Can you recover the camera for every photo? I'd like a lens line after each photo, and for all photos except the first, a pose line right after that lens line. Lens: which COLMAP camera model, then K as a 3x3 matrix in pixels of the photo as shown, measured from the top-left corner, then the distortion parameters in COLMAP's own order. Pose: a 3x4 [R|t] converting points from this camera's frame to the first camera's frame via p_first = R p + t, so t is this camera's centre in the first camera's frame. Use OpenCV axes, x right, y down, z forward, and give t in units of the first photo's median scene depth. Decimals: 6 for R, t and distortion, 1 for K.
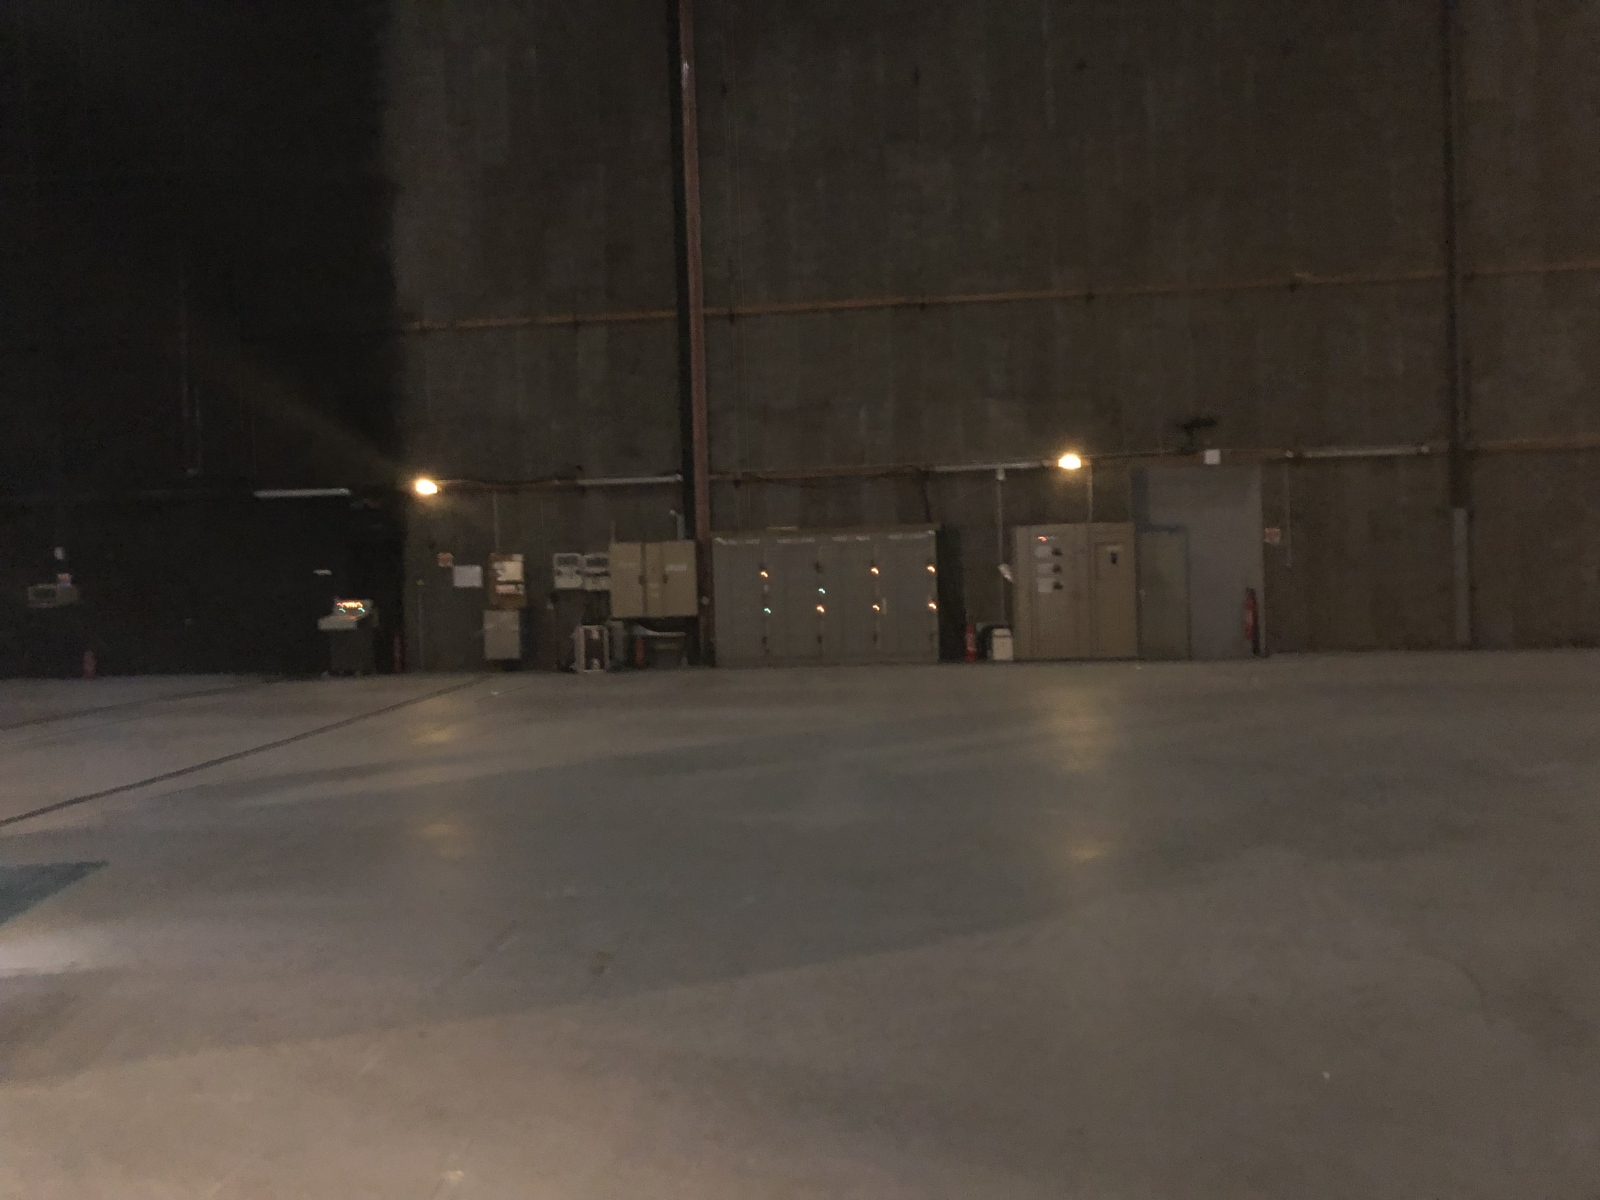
lens RADIAL K [[1295.4, 0, 802.3], [0, 1295.4, 599.5], [0, 0, 1]] dist [0.032039, -0.037524]
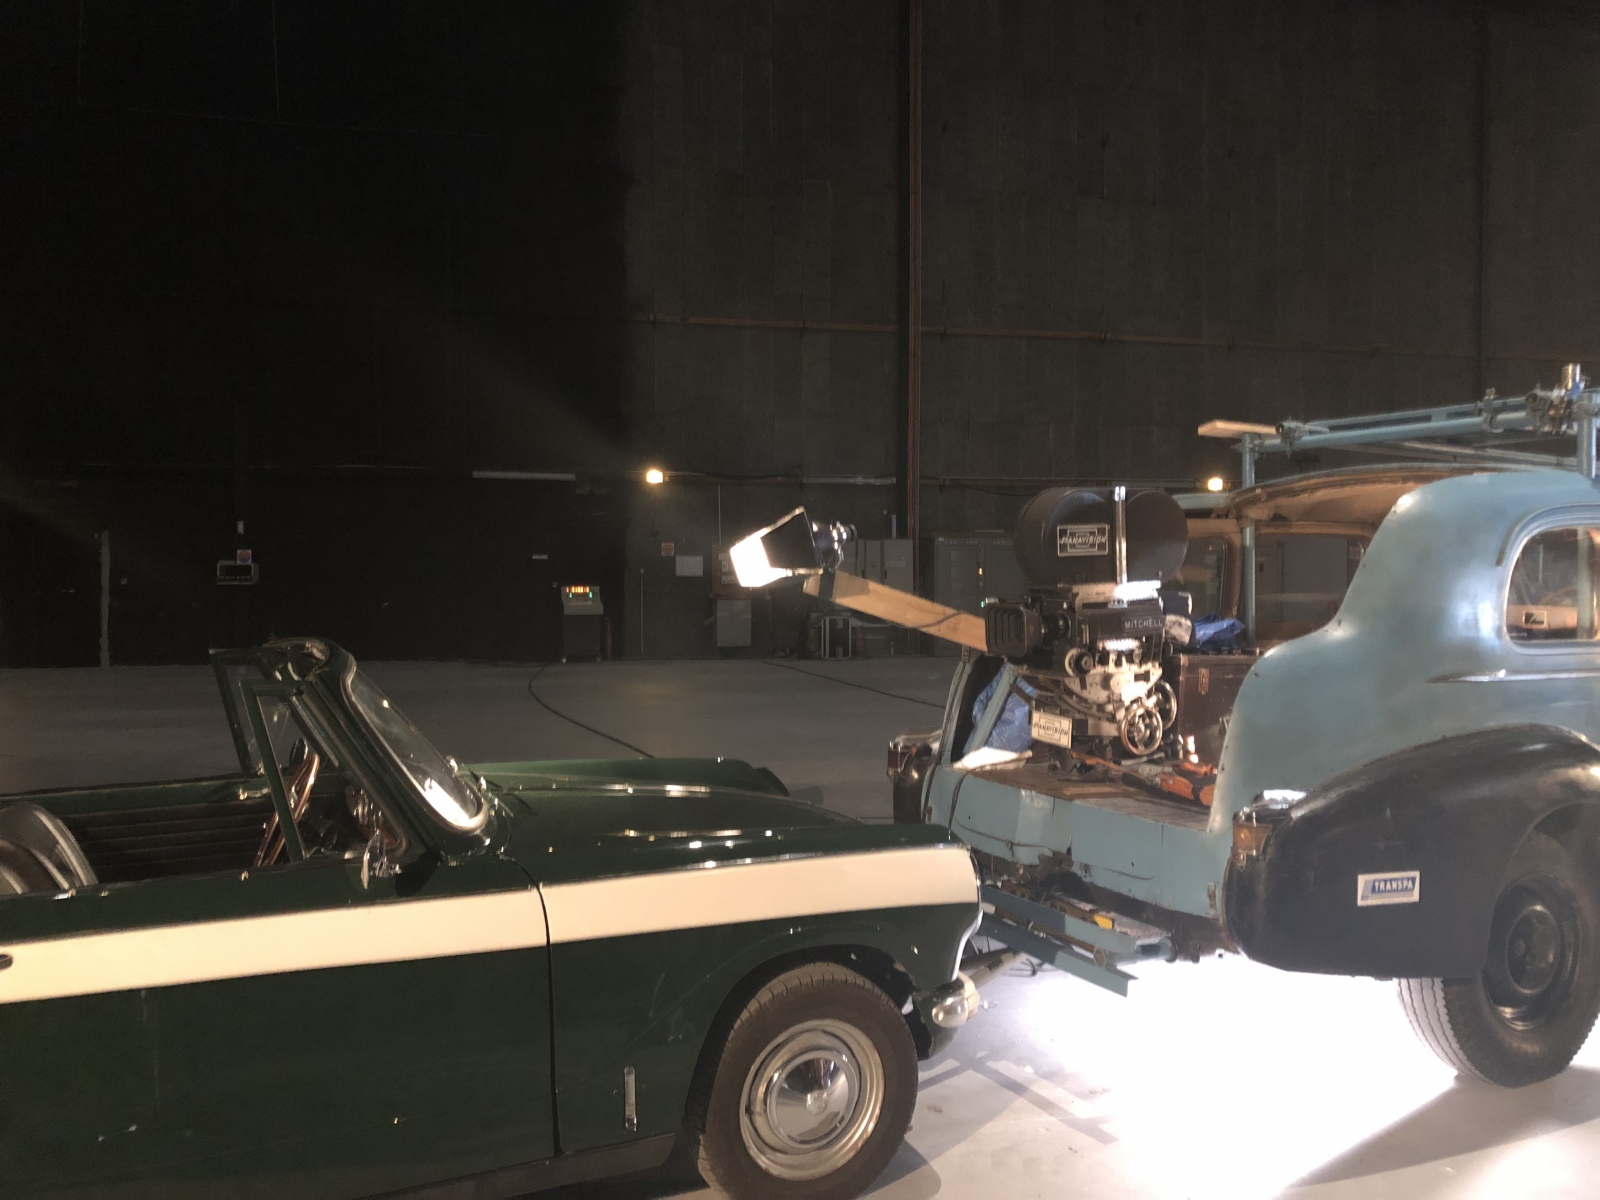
lens RADIAL K [[1295.4, 0, 796.6], [0, 1295.4, 601.2], [0, 0, 1]] dist [0.032039, -0.037524]
pose [[0.943915, 0.021892, 0.329461, -0.525075], [-0.019487, 0.999754, -0.010603, 0.019814], [-0.329612, 0.003588, 0.944110, 0.006779]]
